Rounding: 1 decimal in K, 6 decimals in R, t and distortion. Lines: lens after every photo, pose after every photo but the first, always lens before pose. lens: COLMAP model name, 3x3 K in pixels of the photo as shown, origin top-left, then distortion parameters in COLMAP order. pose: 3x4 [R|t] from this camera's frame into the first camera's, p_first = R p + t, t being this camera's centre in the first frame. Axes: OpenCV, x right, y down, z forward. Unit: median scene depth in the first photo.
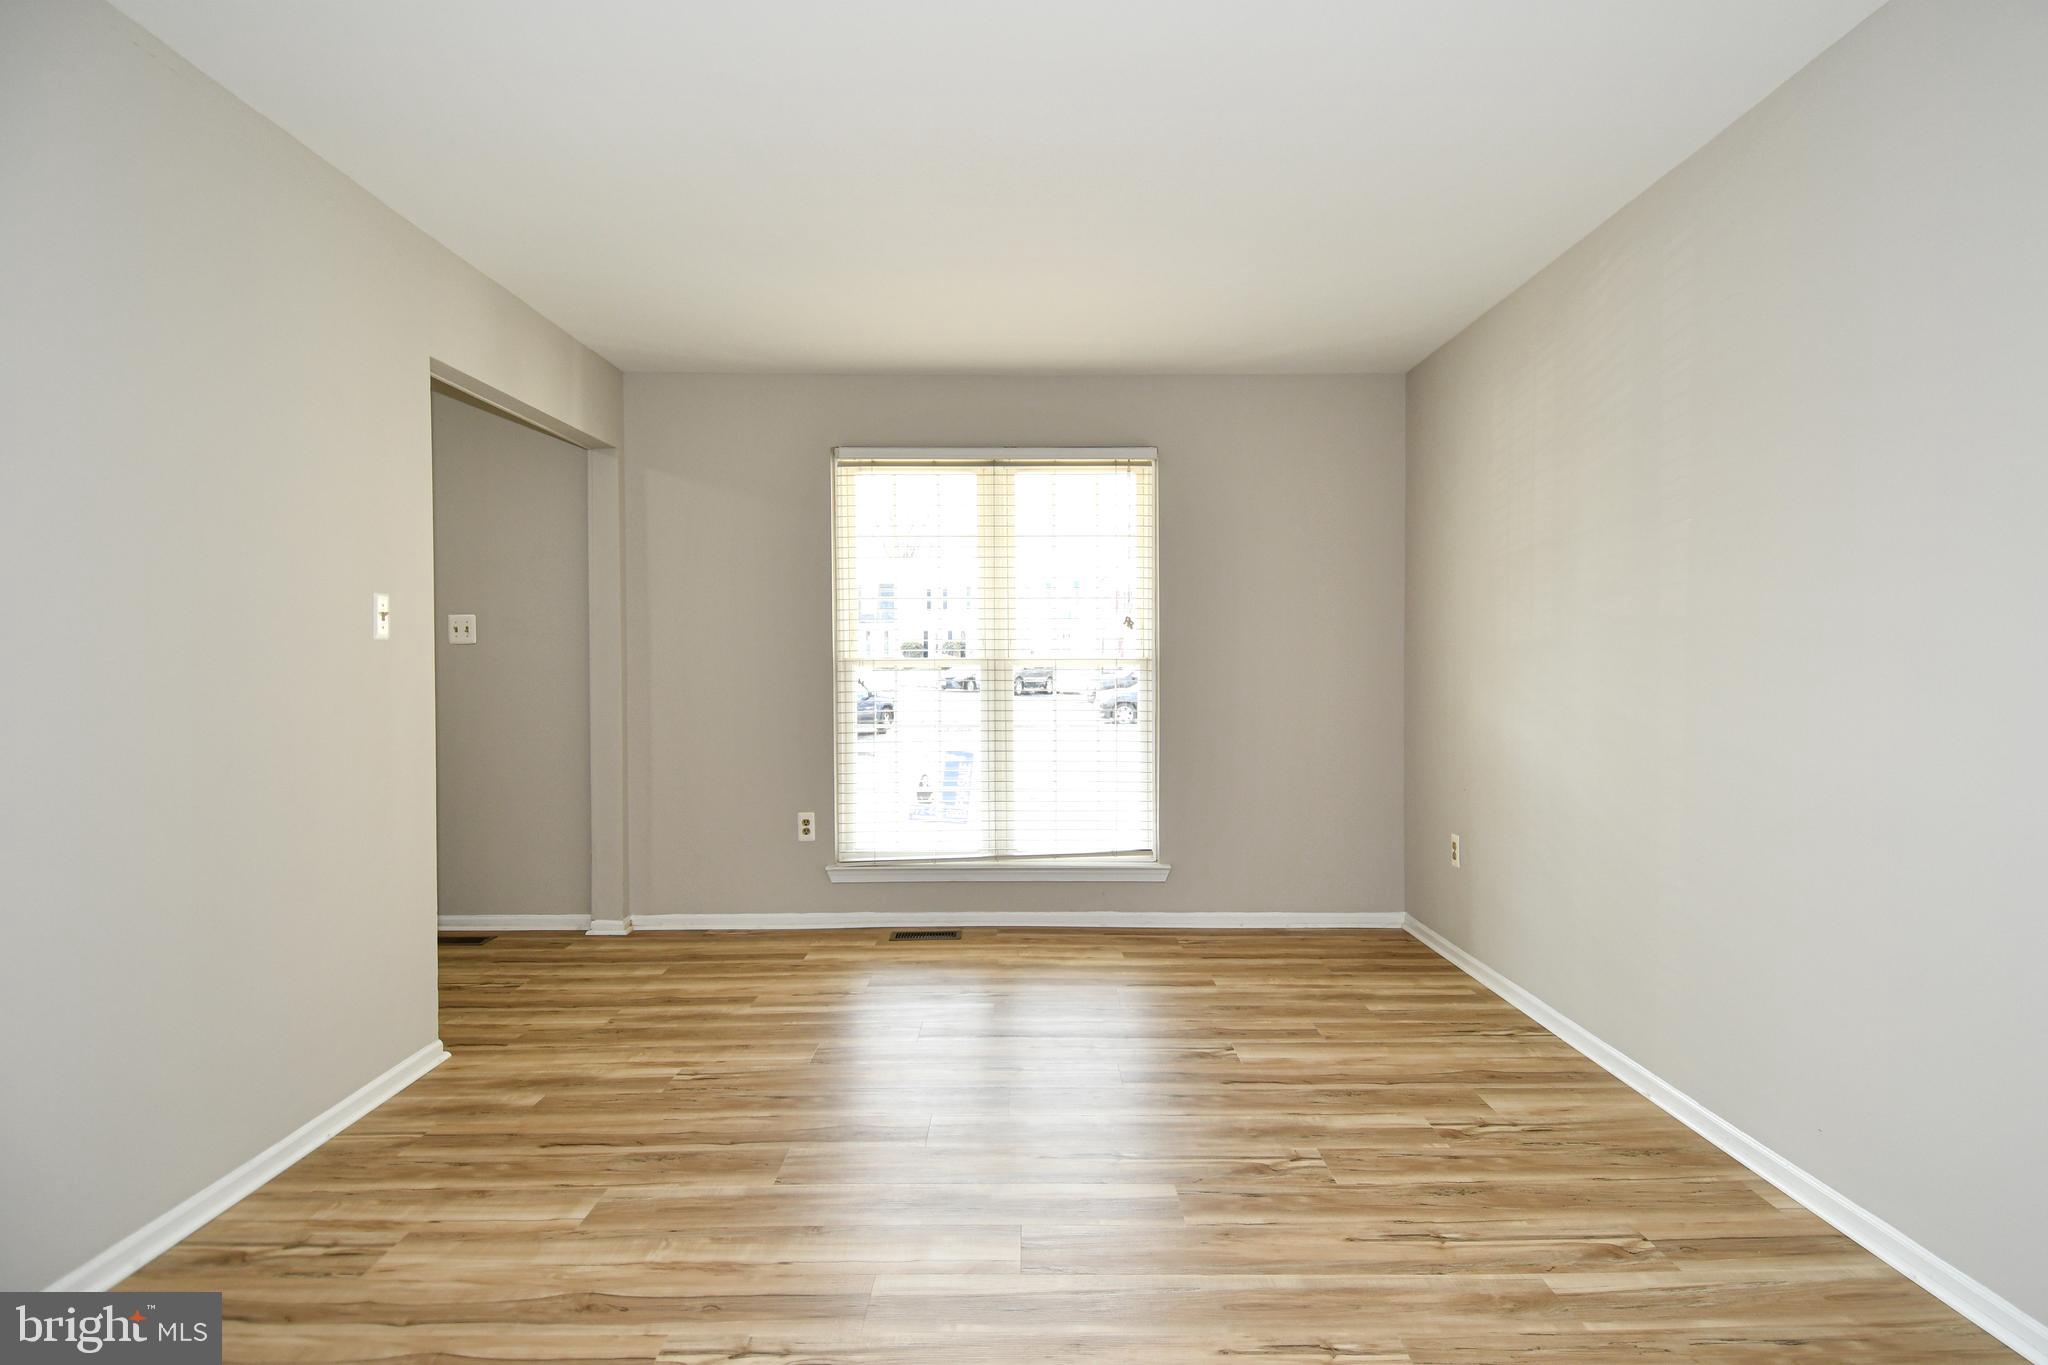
lens RADIAL K [[1114.1, 0, 1098.9], [0, 1114.1, 679.6], [0, 0, 1]] dist [0.001978, -0.000173]
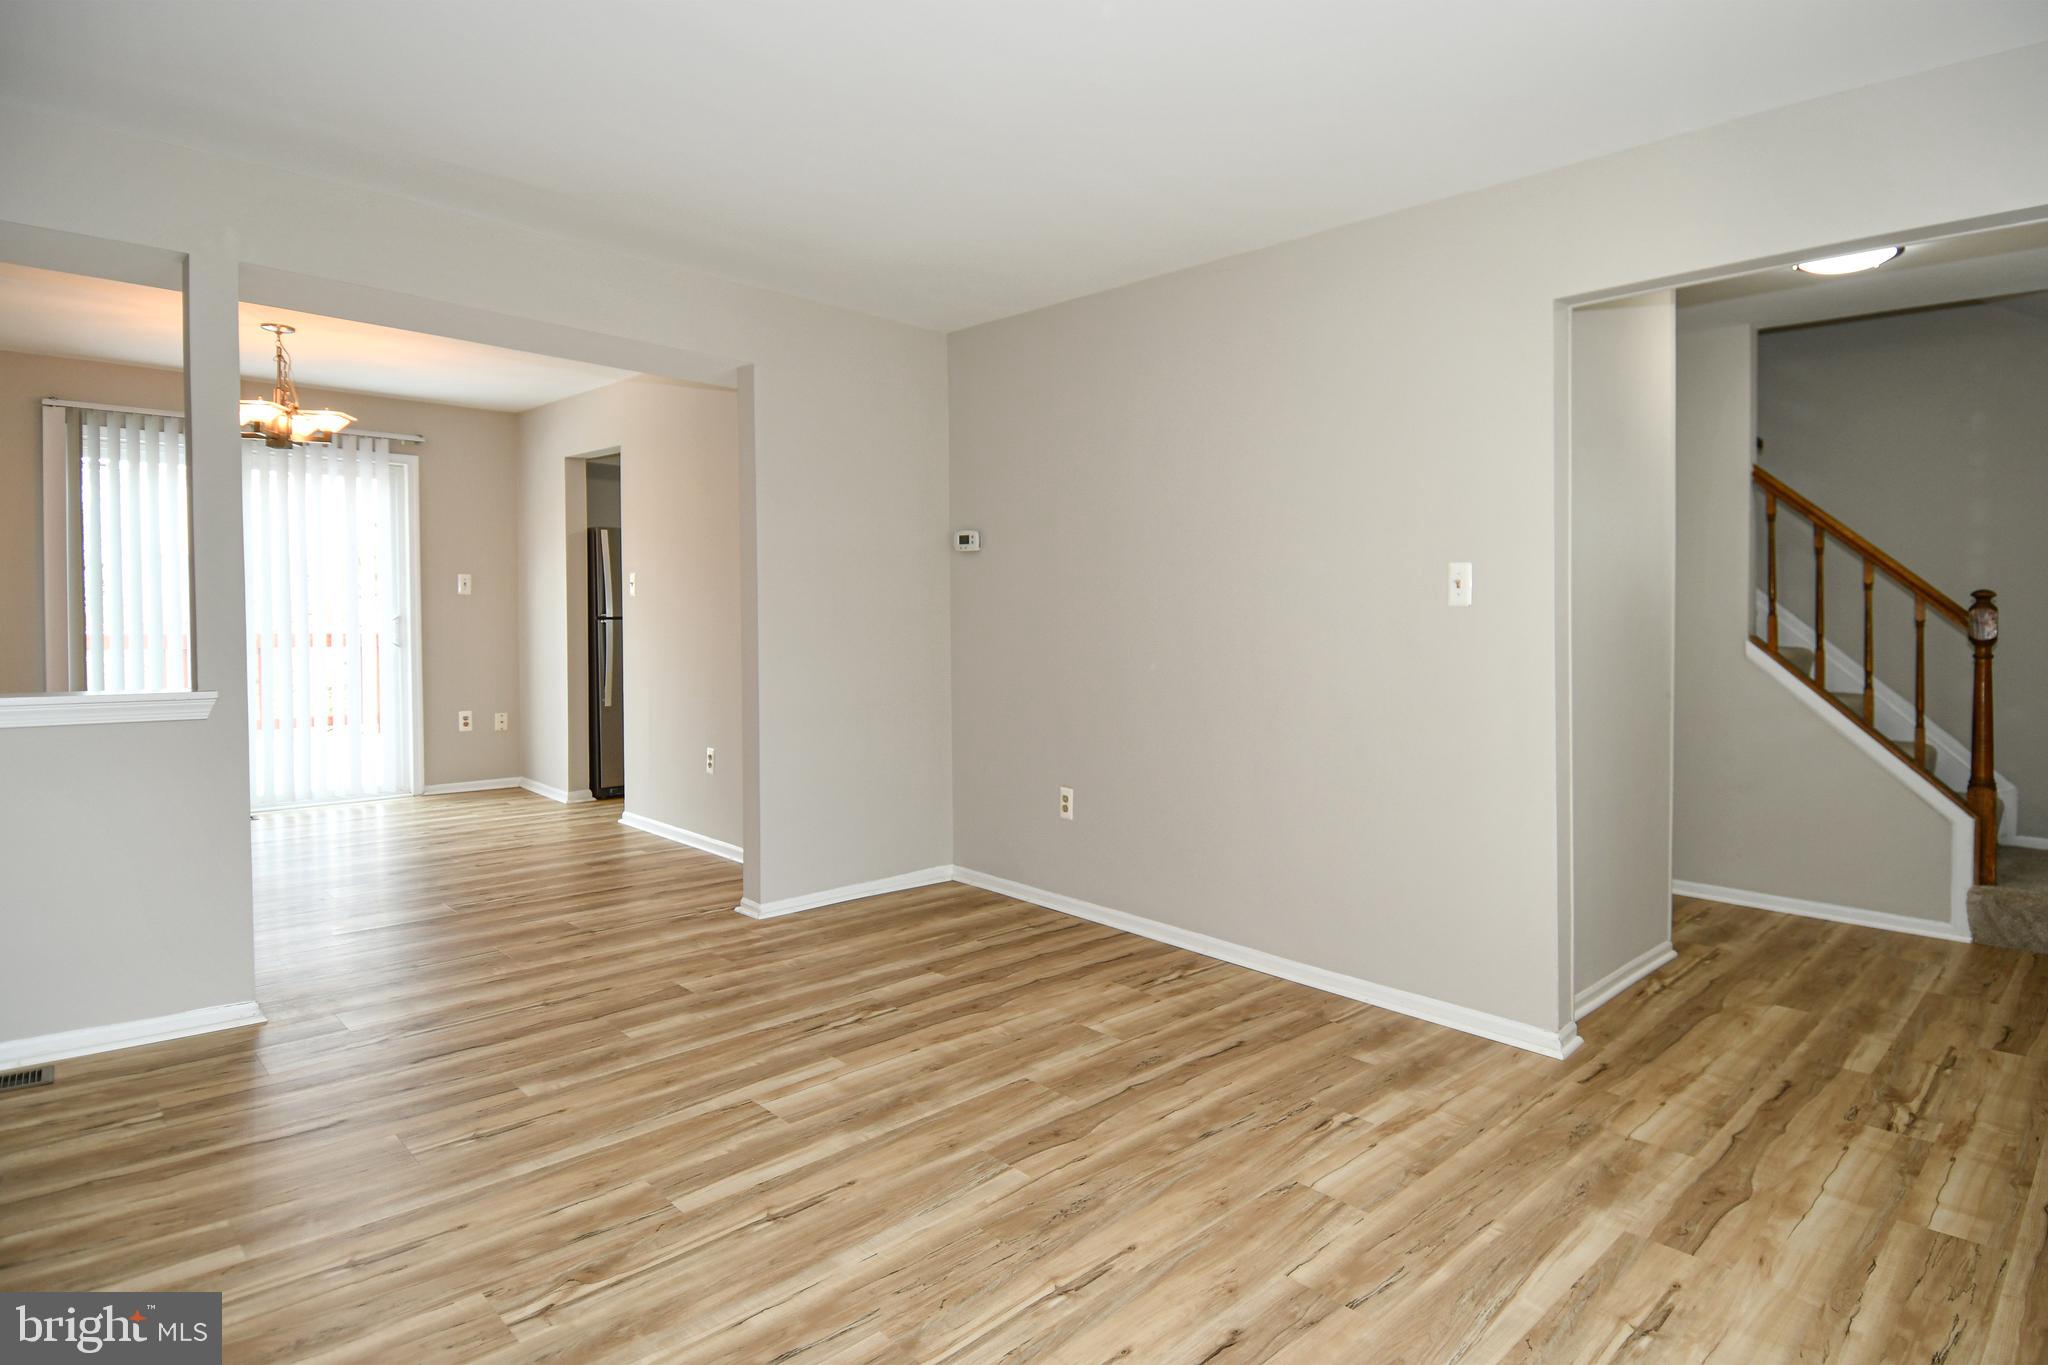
lens RADIAL K [[1040.0, 0, 1037.3], [0, 1040.0, 630.0], [0, 0, 1]] dist [0.043357, -0.044561]
pose [[-0.749846, 0.002384, -0.661609, 0.375275], [-0.021047, 0.999401, 0.027455, -0.033409], [0.661278, 0.034512, -0.749347, 1.652177]]
